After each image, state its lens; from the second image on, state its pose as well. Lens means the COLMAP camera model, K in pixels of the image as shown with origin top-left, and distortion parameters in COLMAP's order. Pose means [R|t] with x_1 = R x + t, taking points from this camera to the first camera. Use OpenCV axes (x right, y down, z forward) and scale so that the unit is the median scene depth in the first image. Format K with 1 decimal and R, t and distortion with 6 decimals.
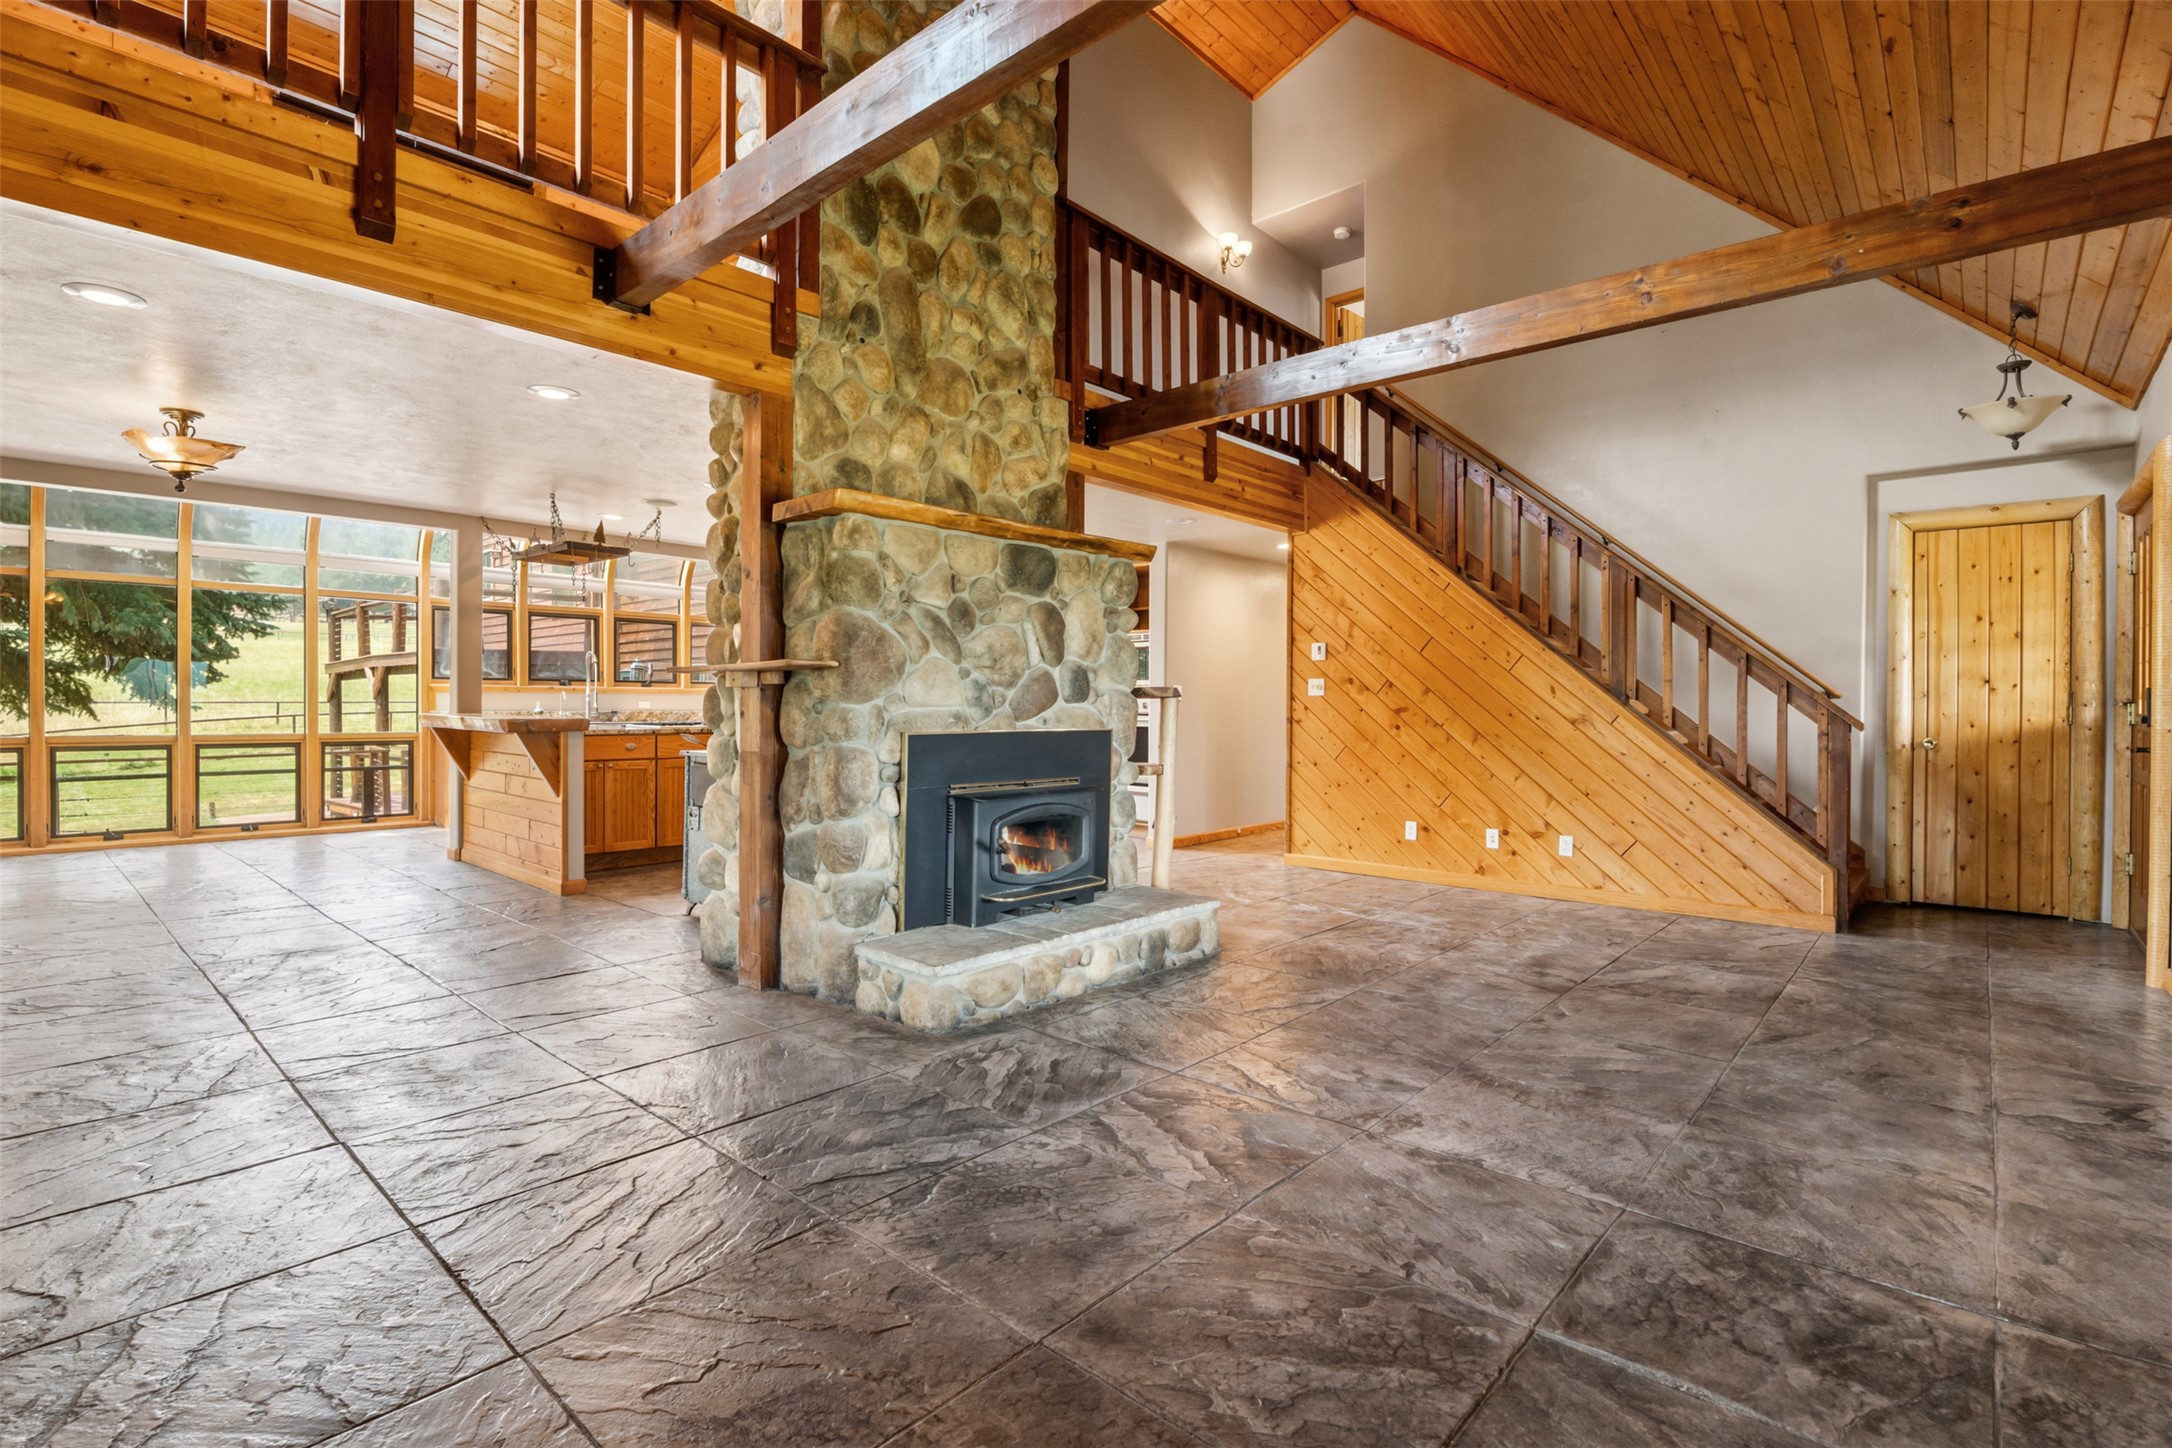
lens RADIAL K [[986.1, 0, 1087.2], [0, 986.1, 722.3], [0, 0, 1]] dist [-0.012328, -0.000368]
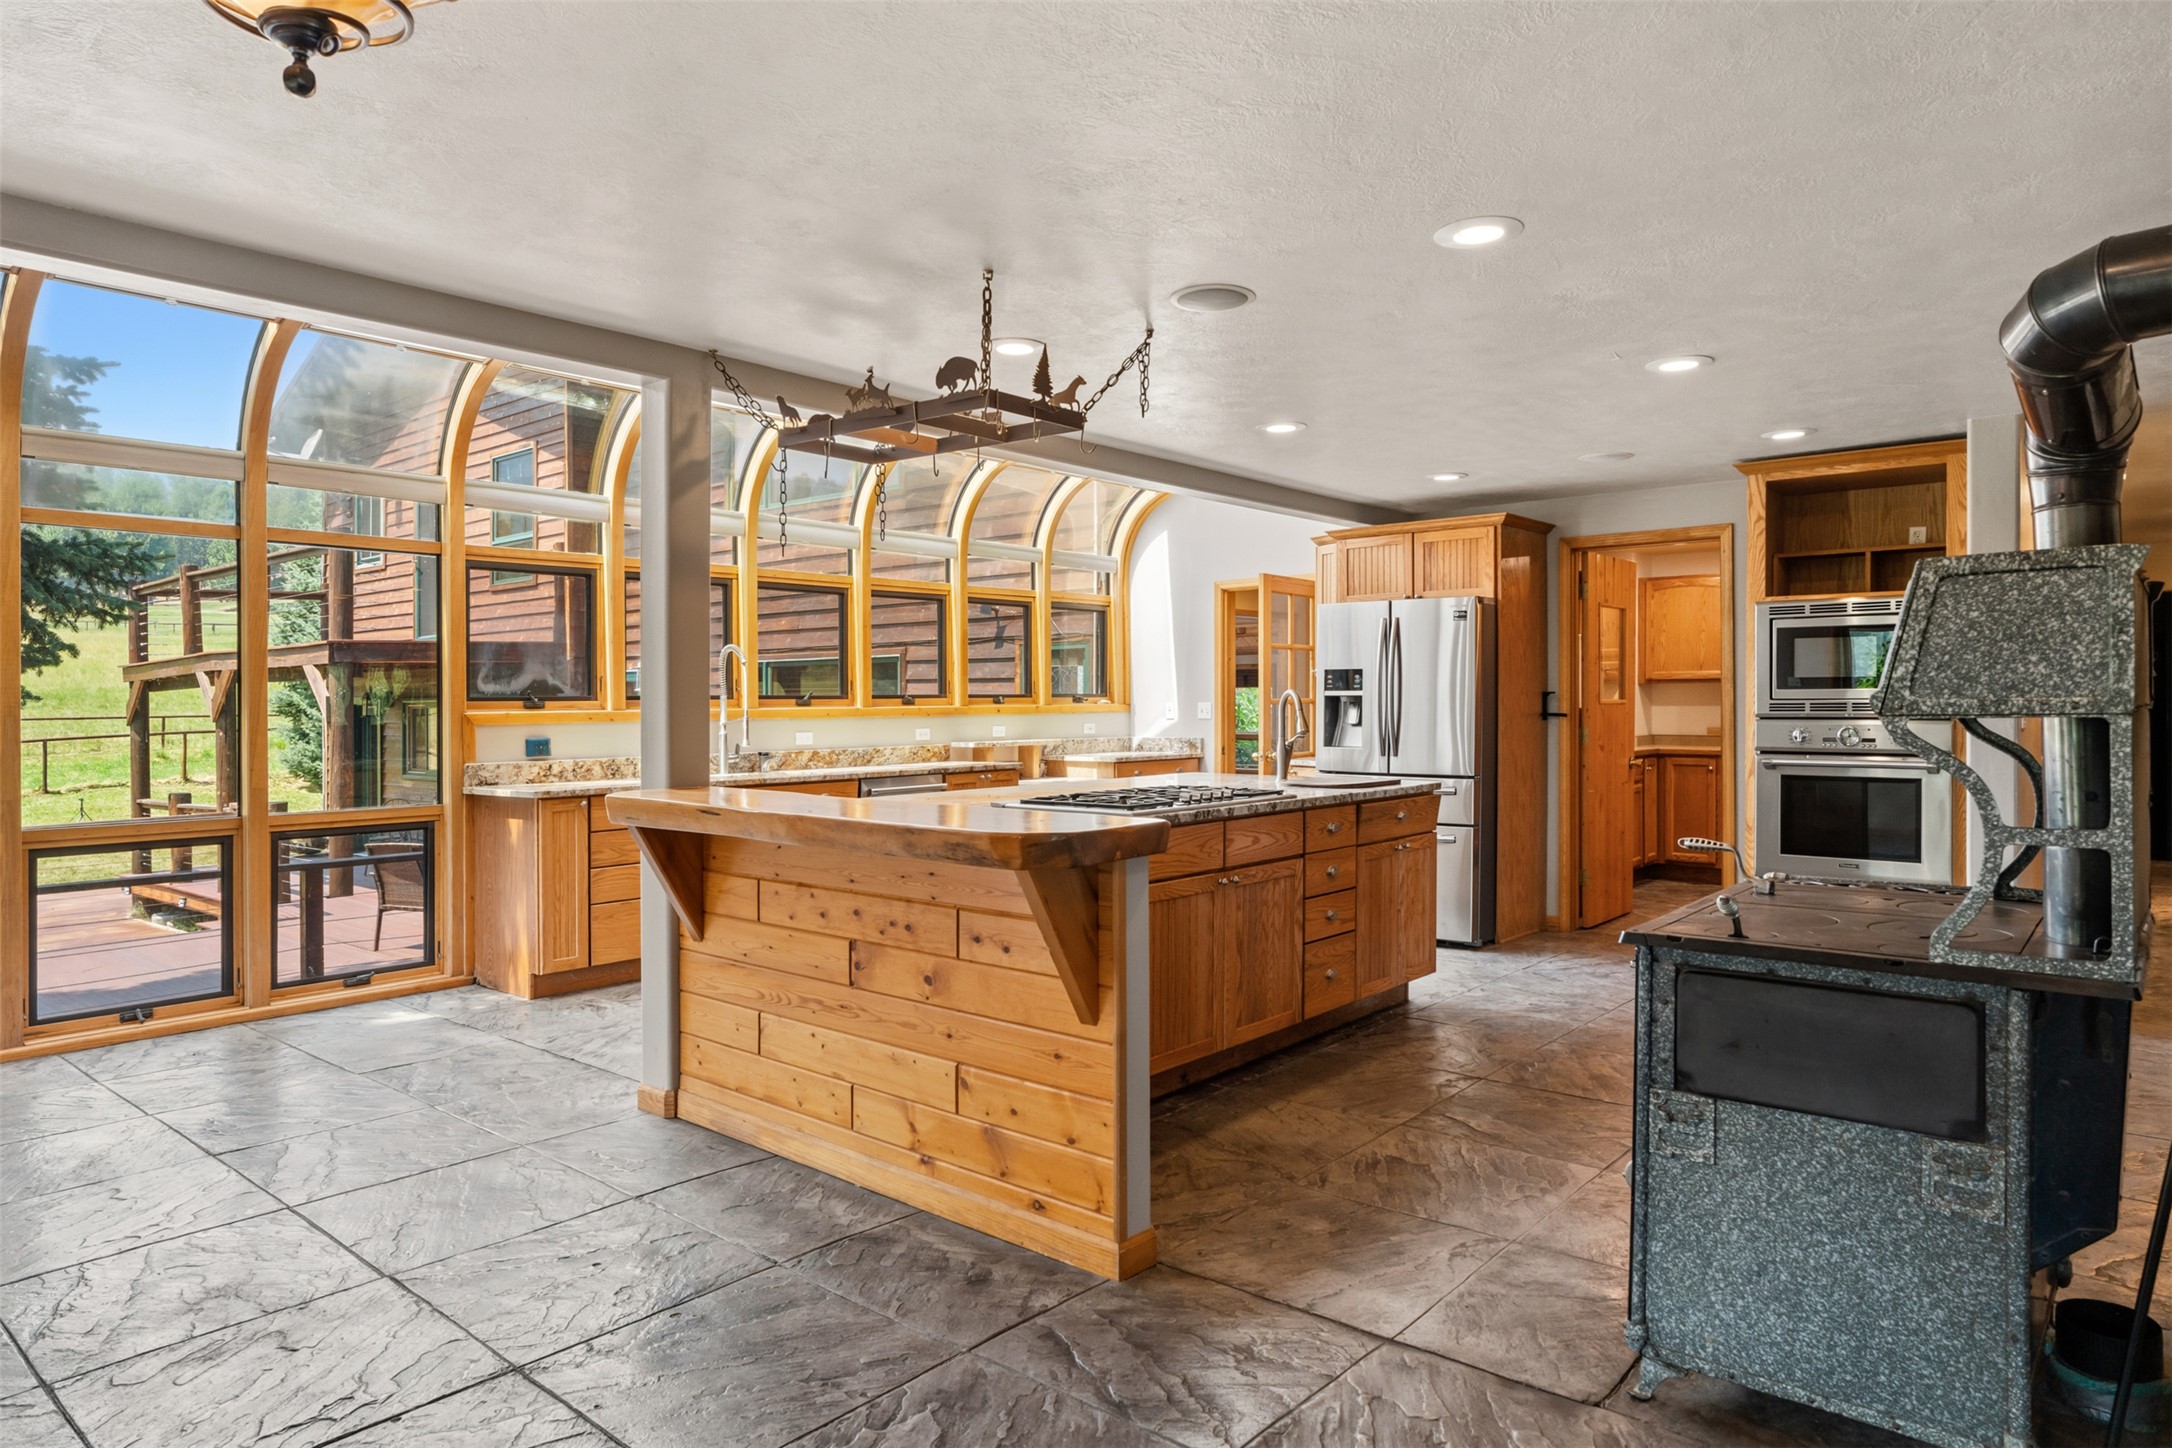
lens RADIAL K [[1297.9, 0, 1080.6], [0, 1297.9, 704.1], [0, 0, 1]] dist [-0.001599, -0.000399]
pose [[0.999822, -0.012383, 0.014240, -0.780264], [0.012622, 0.999778, -0.016862, -0.060039], [-0.014028, 0.017039, 0.999756, 0.682924]]
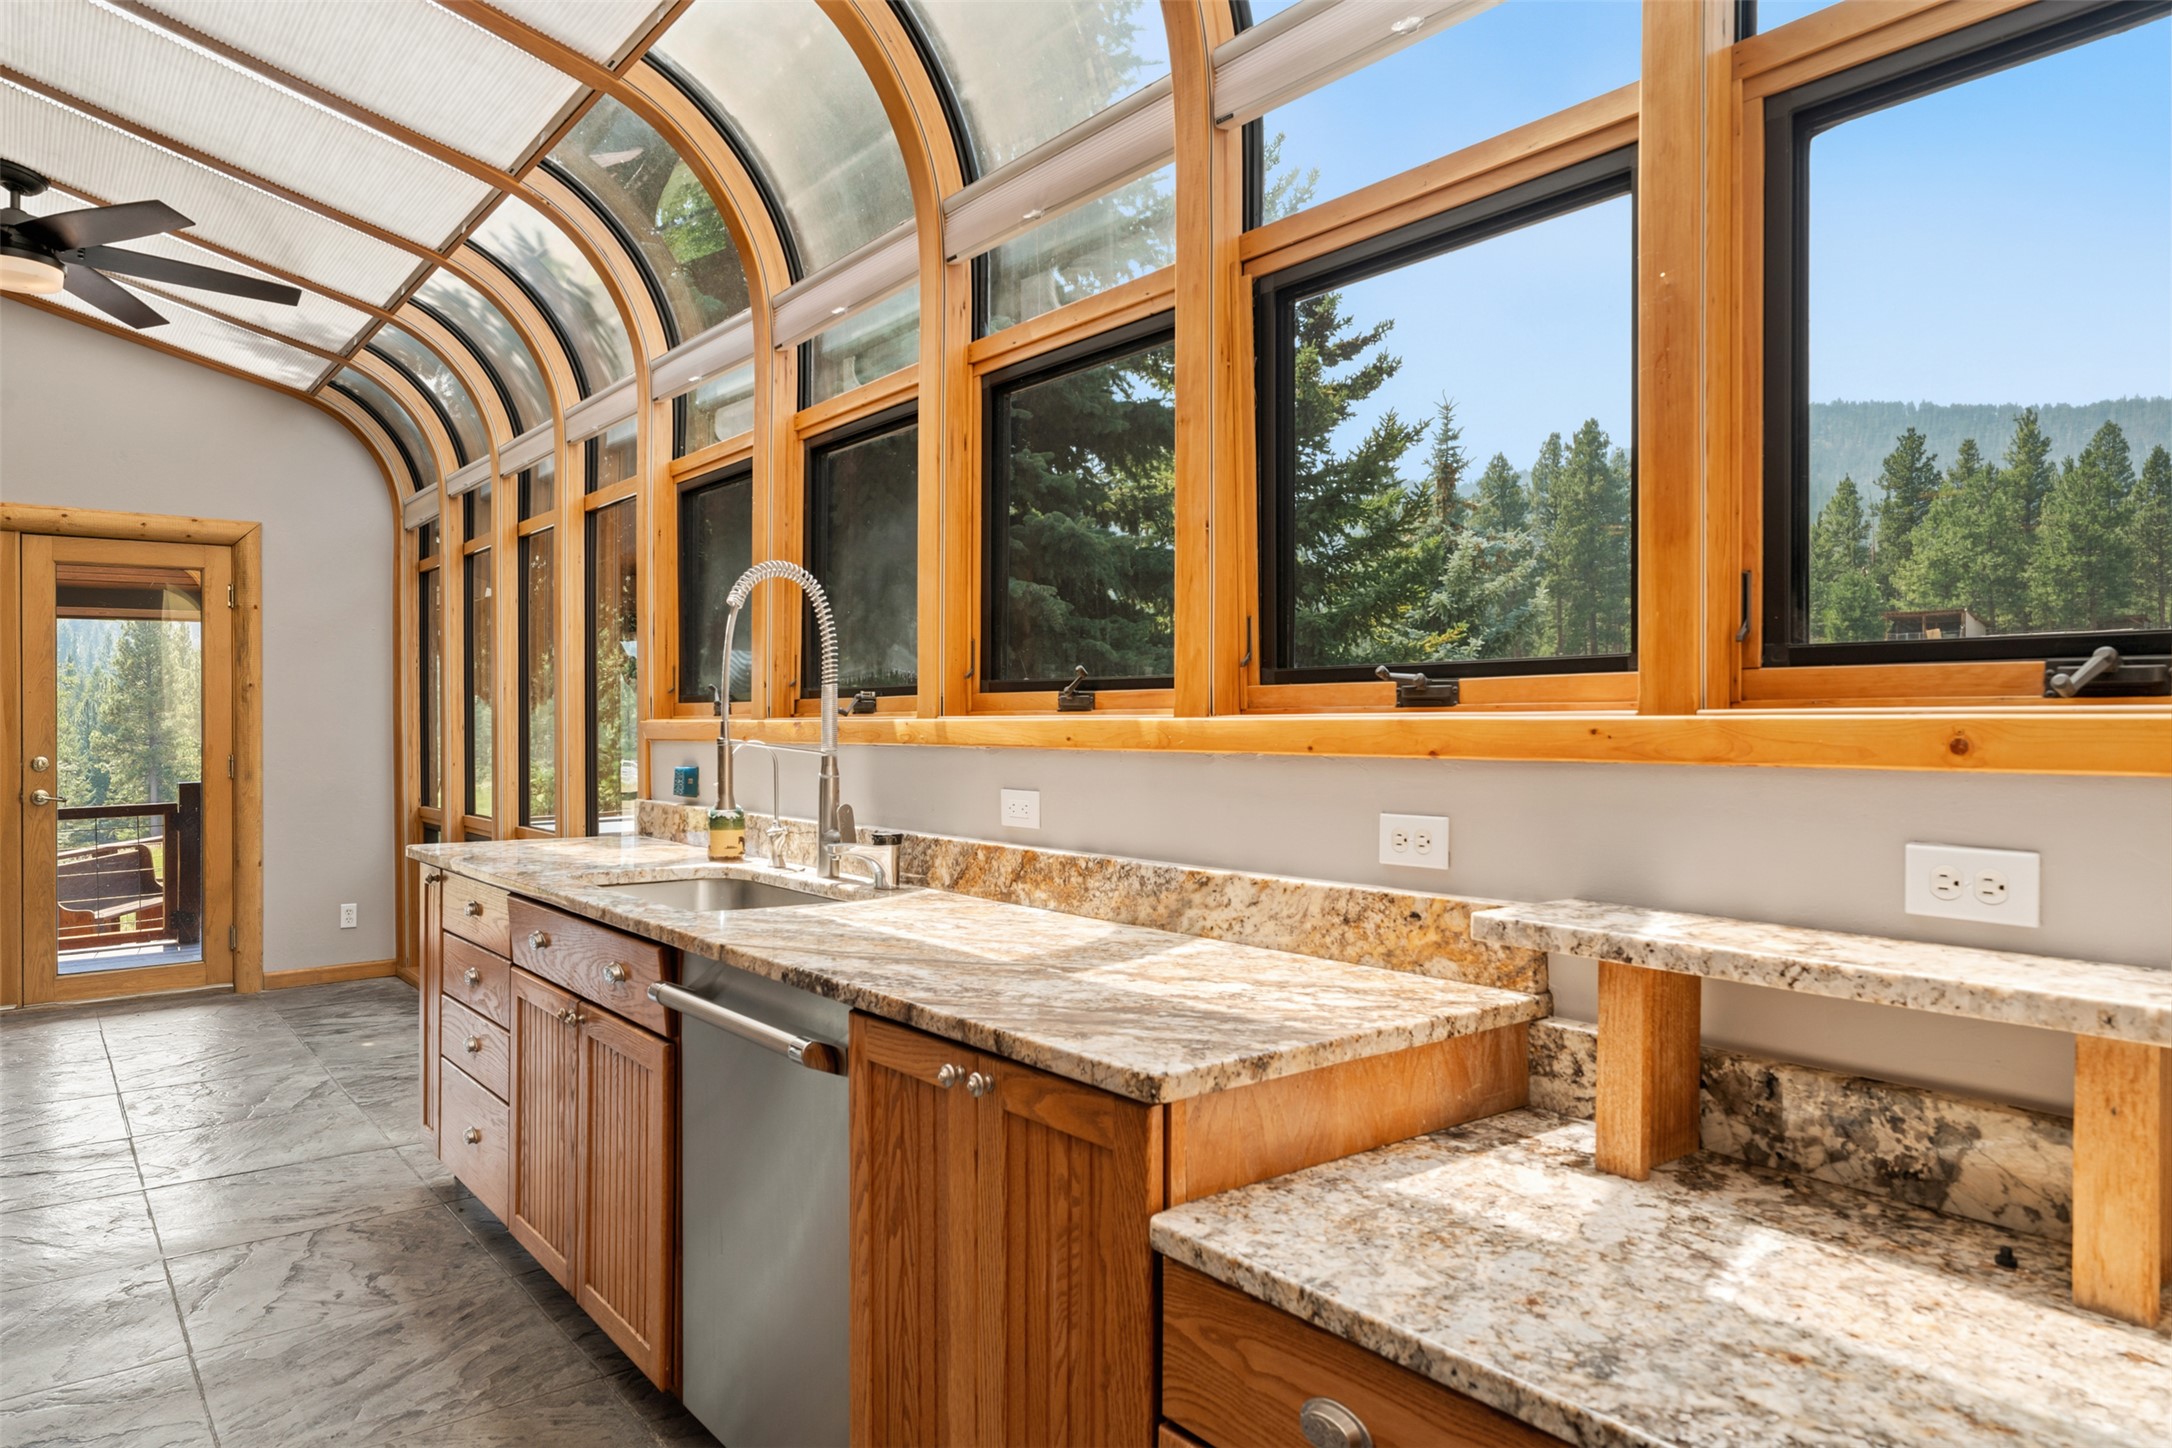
lens RADIAL K [[1375.0, 0, 1094.0], [0, 1375.0, 734.9], [0, 0, 1]] dist [-0.001965, 0.001543]
pose [[-0.182486, 0.007328, -0.983181, -0.517269], [-0.016496, 0.999809, 0.010514, -0.089646], [0.983070, 0.018137, -0.182331, 2.687852]]
